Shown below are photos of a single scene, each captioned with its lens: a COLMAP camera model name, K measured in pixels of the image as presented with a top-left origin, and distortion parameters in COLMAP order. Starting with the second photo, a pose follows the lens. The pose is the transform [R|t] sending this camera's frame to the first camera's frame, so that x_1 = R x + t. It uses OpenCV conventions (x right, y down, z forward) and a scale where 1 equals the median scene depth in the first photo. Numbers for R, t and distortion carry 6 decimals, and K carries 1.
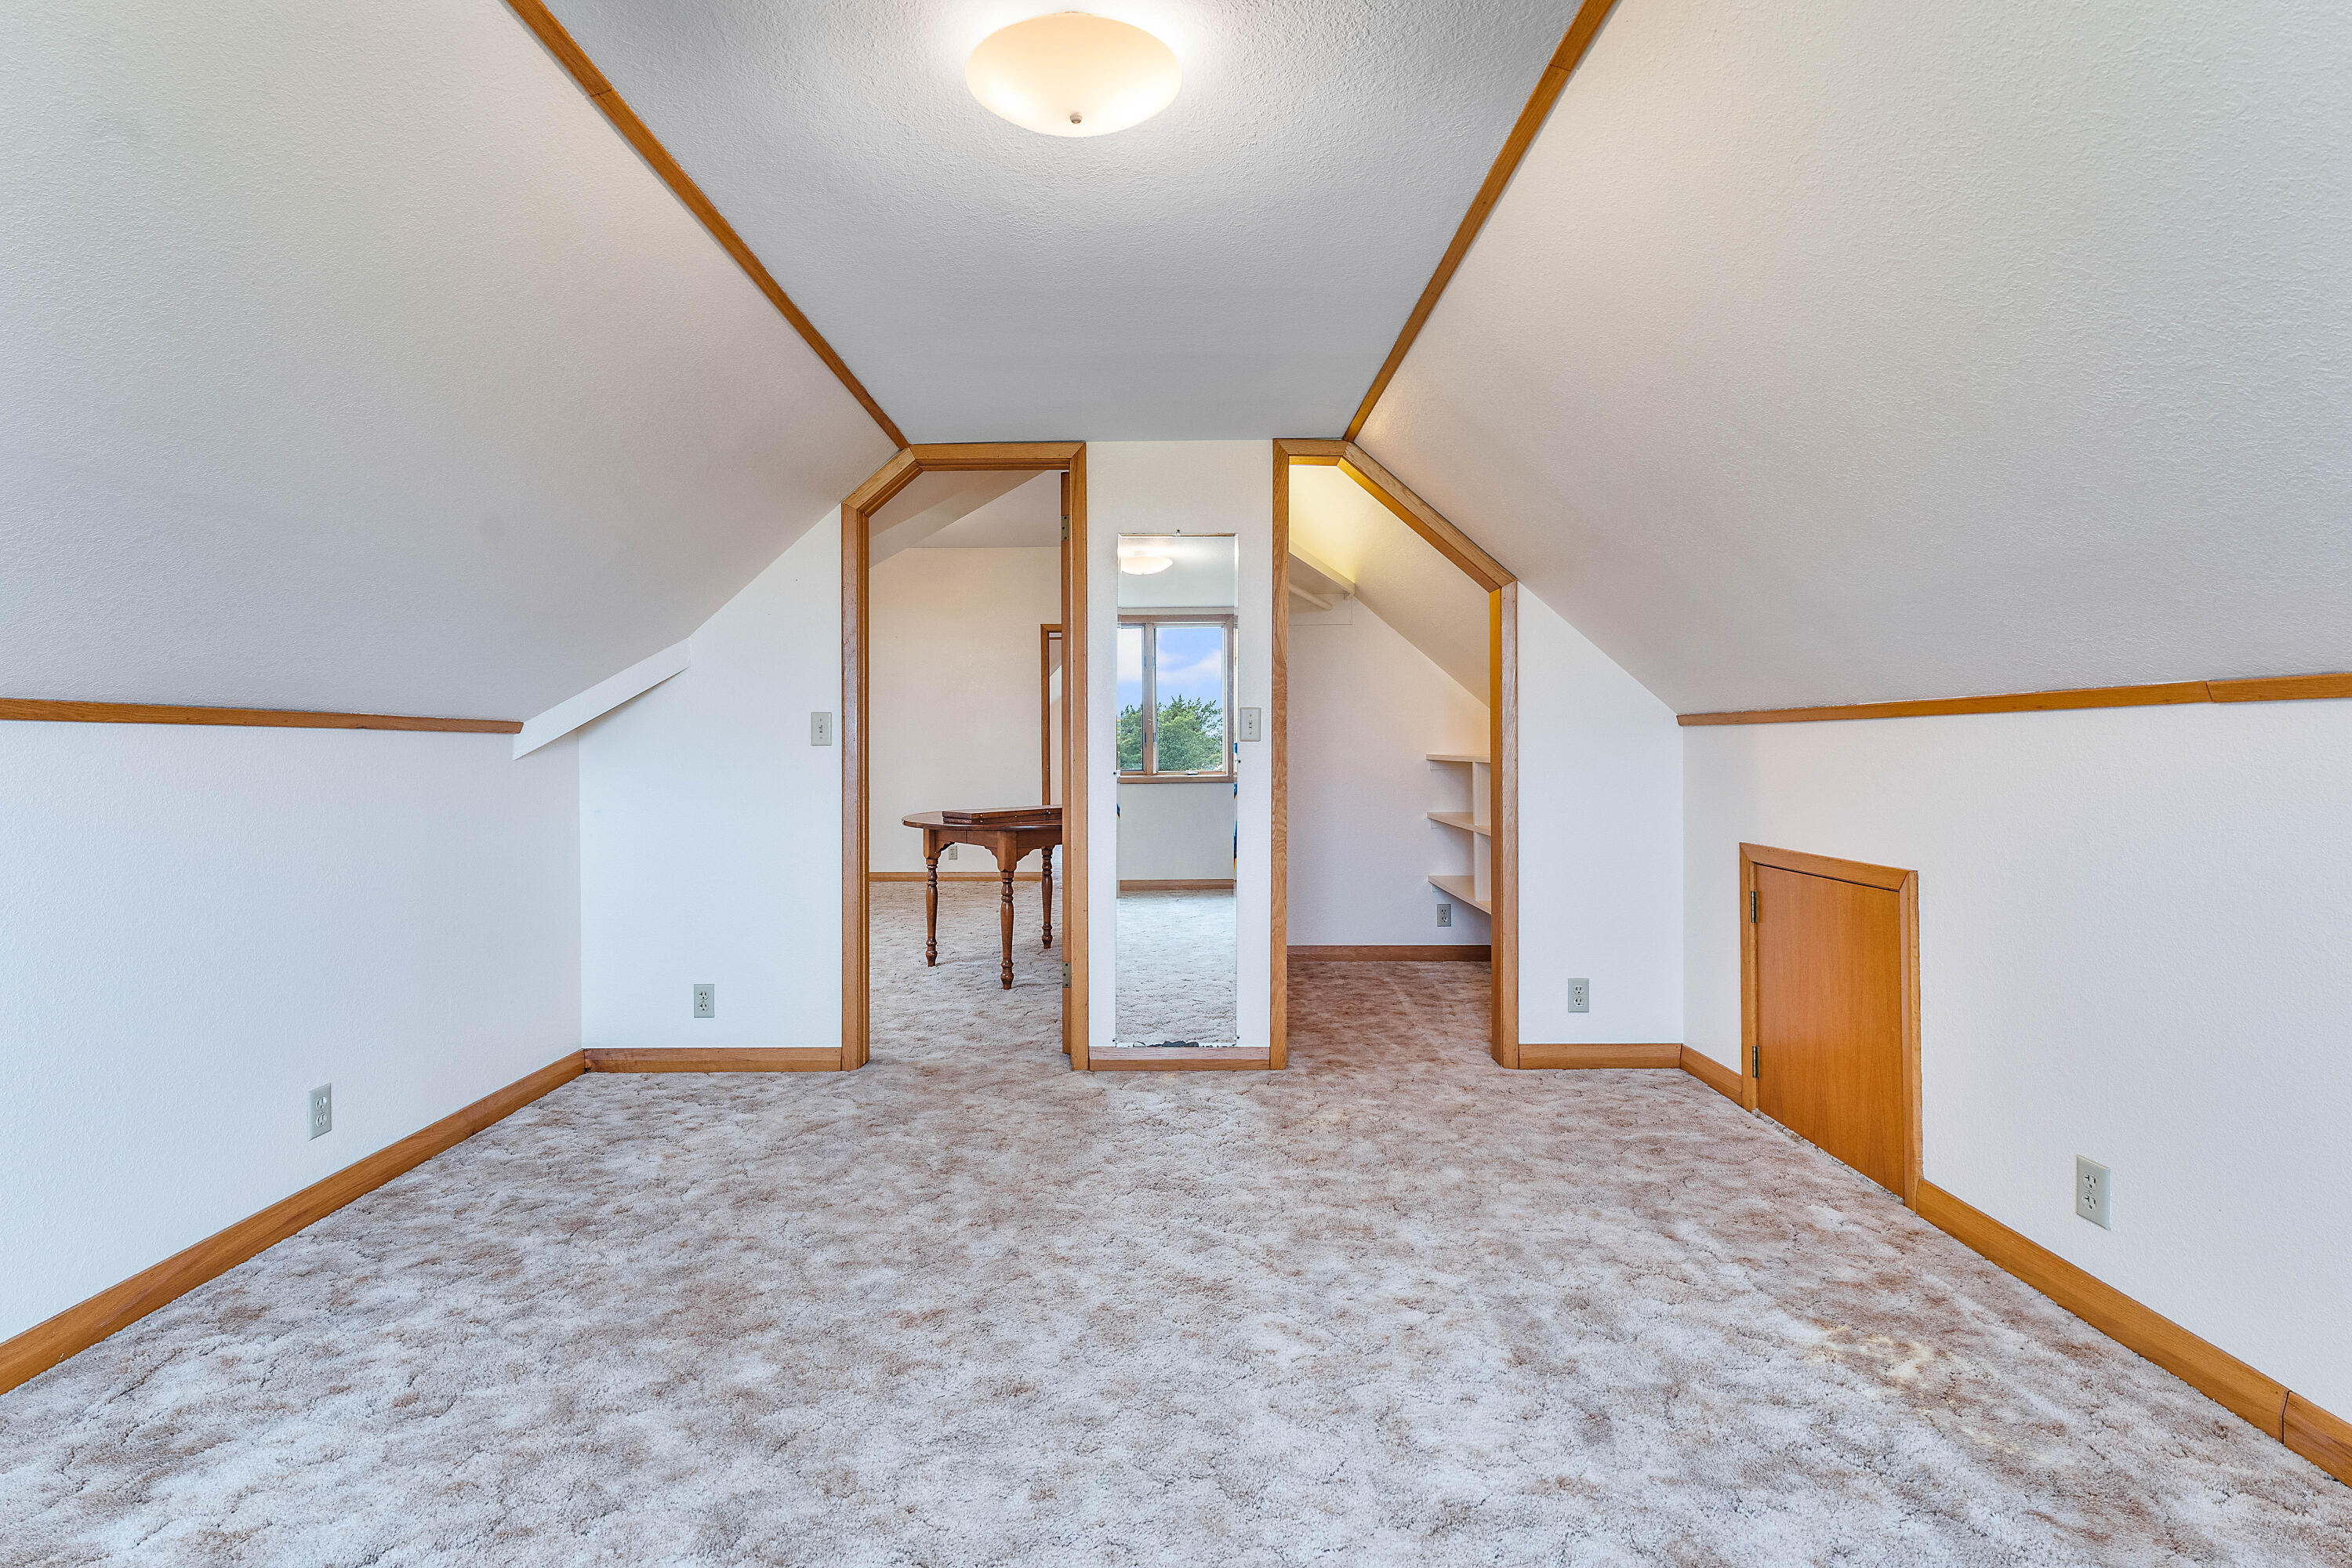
lens RADIAL K [[1143.2, 0, 1174.0], [0, 1143.2, 770.7], [0, 0, 1]] dist [-0.001209, -0.000137]
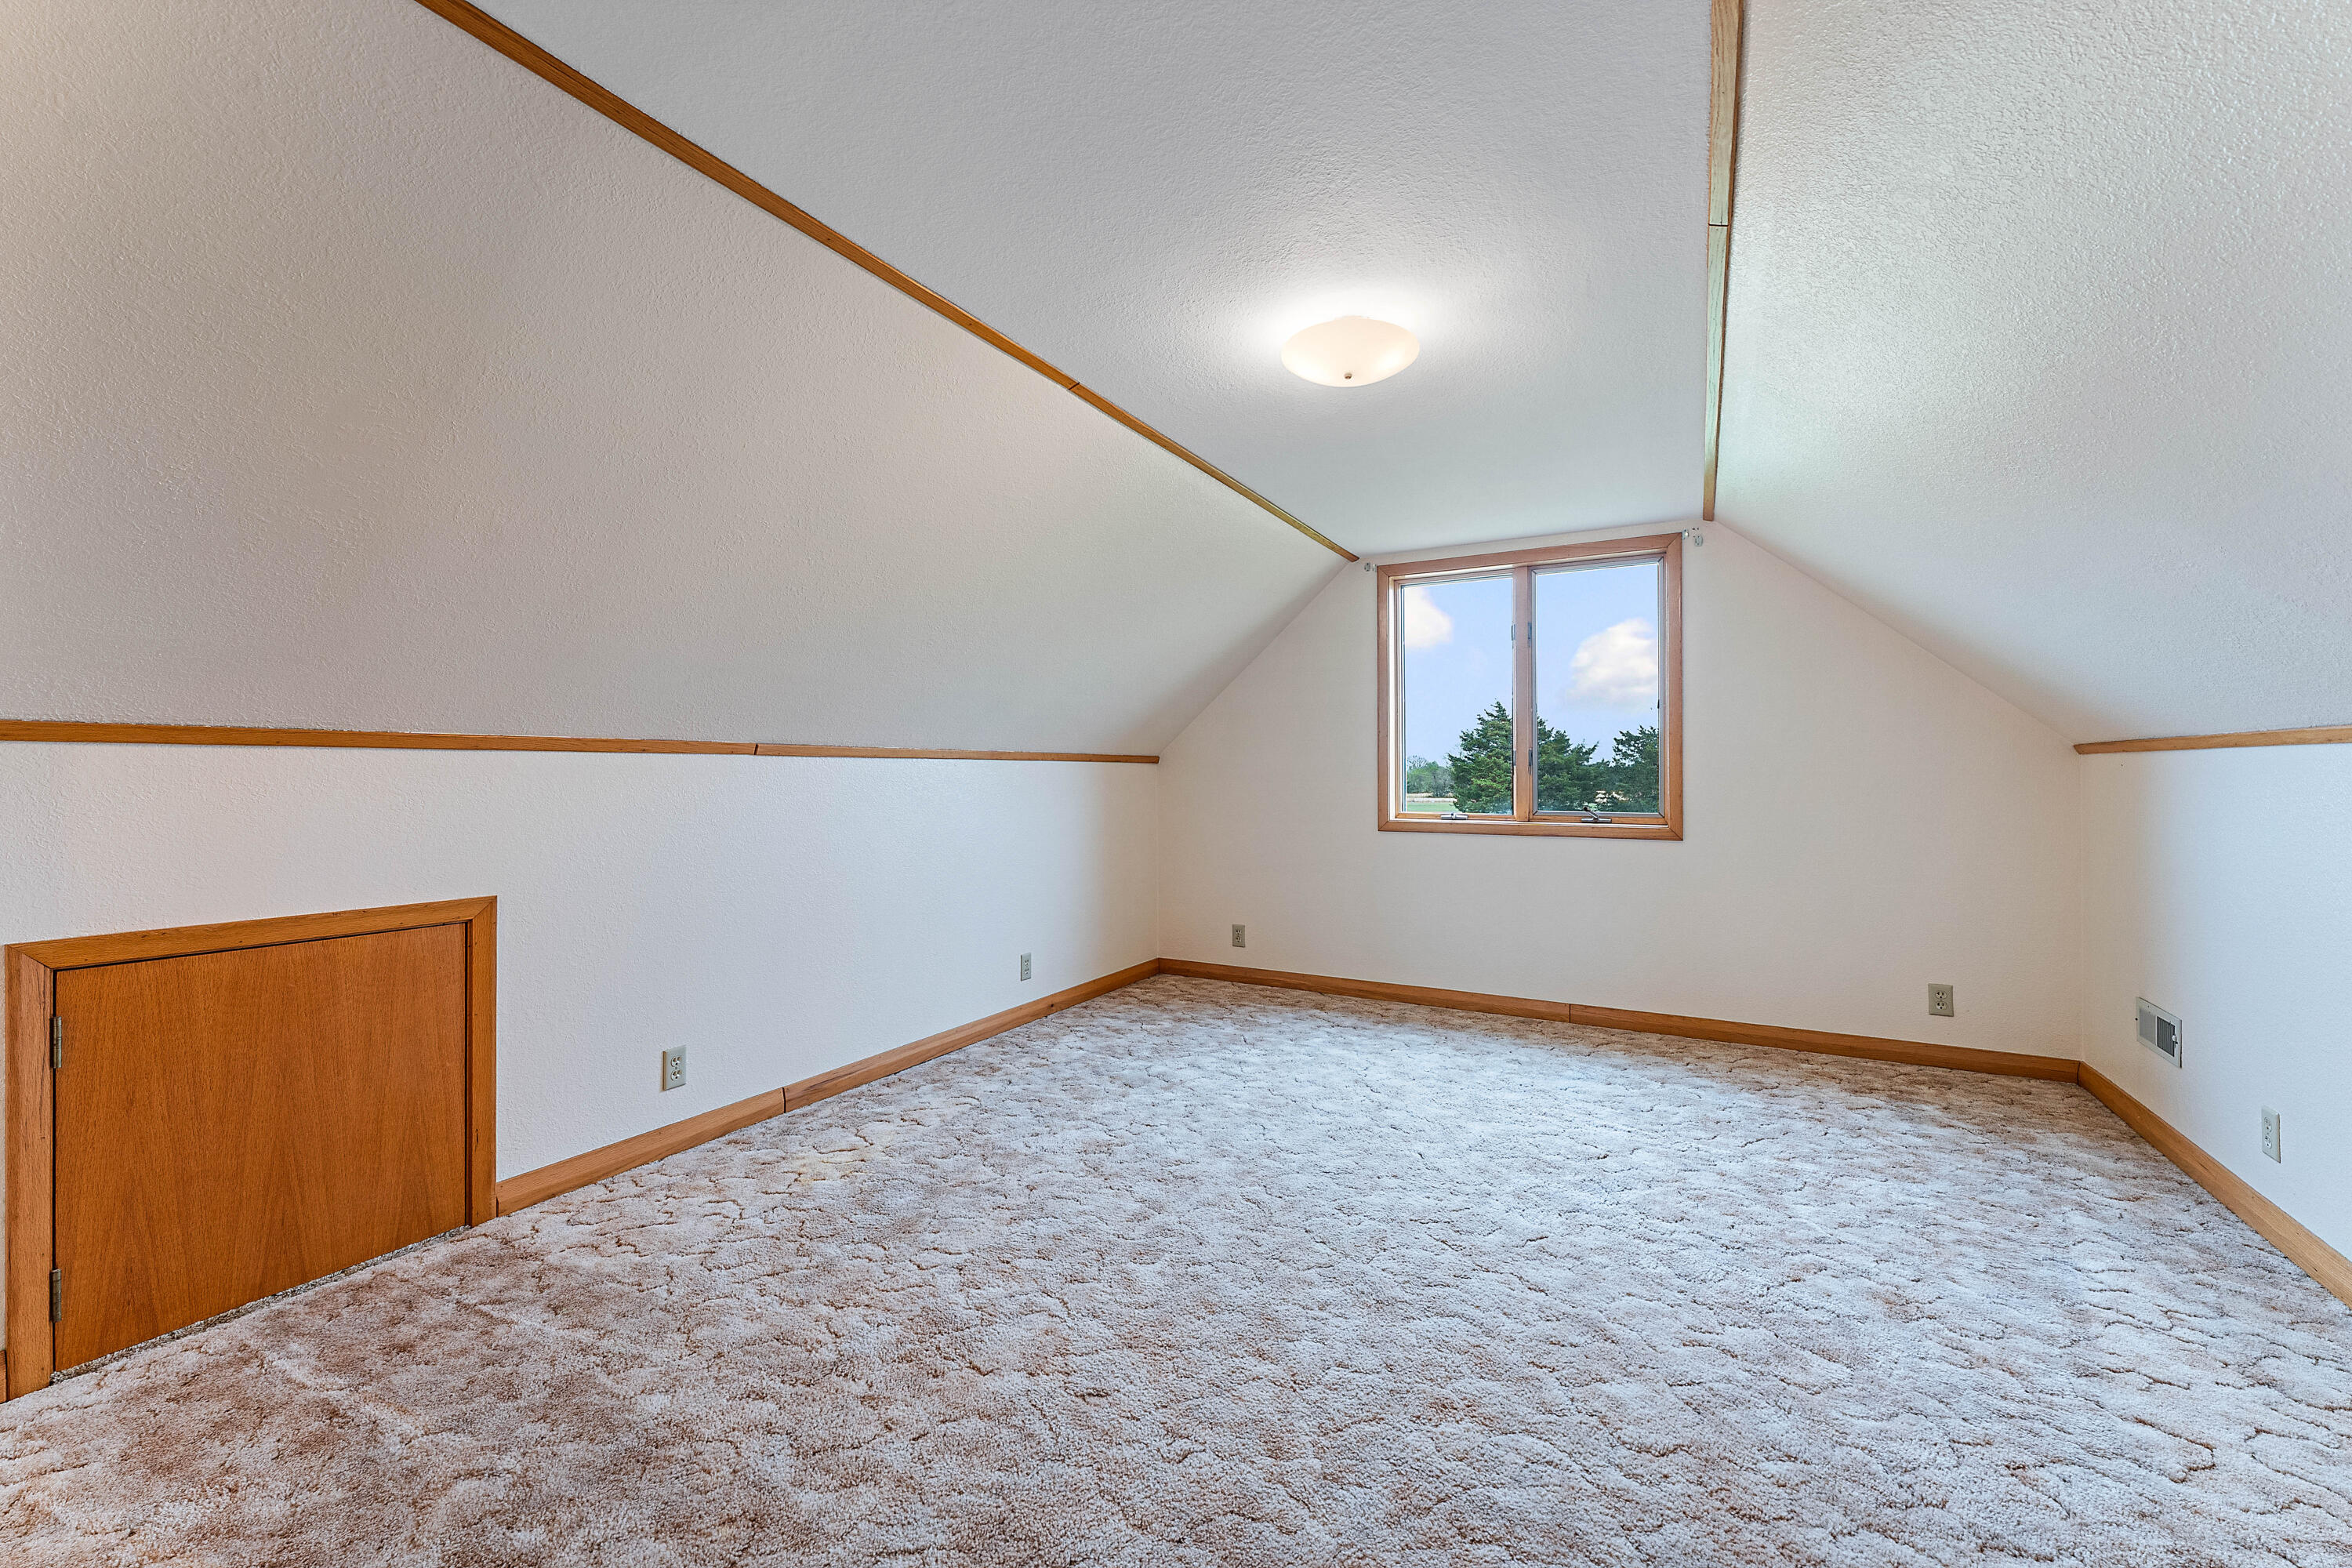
lens RADIAL K [[948.9, 0, 1166.0], [0, 948.9, 776.4], [0, 0, 1]] dist [0.003977, 0.000029]
pose [[-0.871330, 0.002338, 0.490693, -0.325135], [0.012461, 0.999772, 0.017363, -0.030540], [-0.490540, 0.021244, -0.871160, 1.454813]]
